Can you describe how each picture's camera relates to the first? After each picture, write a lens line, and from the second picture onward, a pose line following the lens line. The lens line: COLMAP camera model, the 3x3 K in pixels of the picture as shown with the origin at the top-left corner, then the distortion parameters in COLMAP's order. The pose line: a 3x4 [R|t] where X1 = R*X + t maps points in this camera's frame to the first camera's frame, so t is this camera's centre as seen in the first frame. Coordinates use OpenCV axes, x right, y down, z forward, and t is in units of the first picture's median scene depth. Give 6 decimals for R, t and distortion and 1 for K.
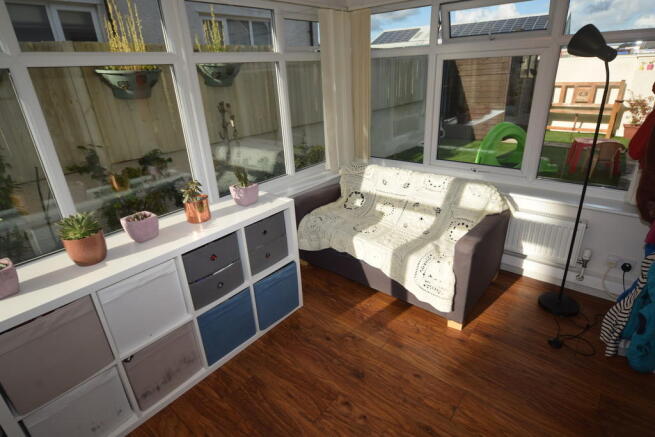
lens RADIAL K [[348.0, 0, 328.4], [0, 348.0, 218.8], [0, 0, 1]] dist [-0.019826, 0.003669]
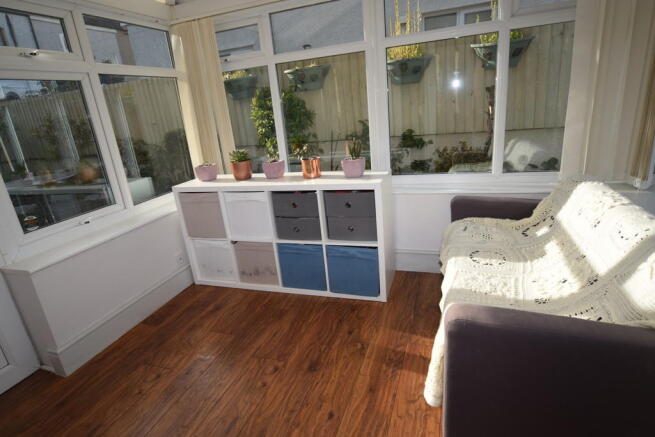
lens RADIAL K [[348.0, 0, 329.2], [0, 348.0, 216.5], [0, 0, 1]] dist [-0.019826, 0.003669]
pose [[0.361808, 0.297891, -0.883377, 0.710811], [-0.295969, 0.935255, 0.194164, -0.111966], [0.884023, 0.191202, 0.426550, 0.489954]]
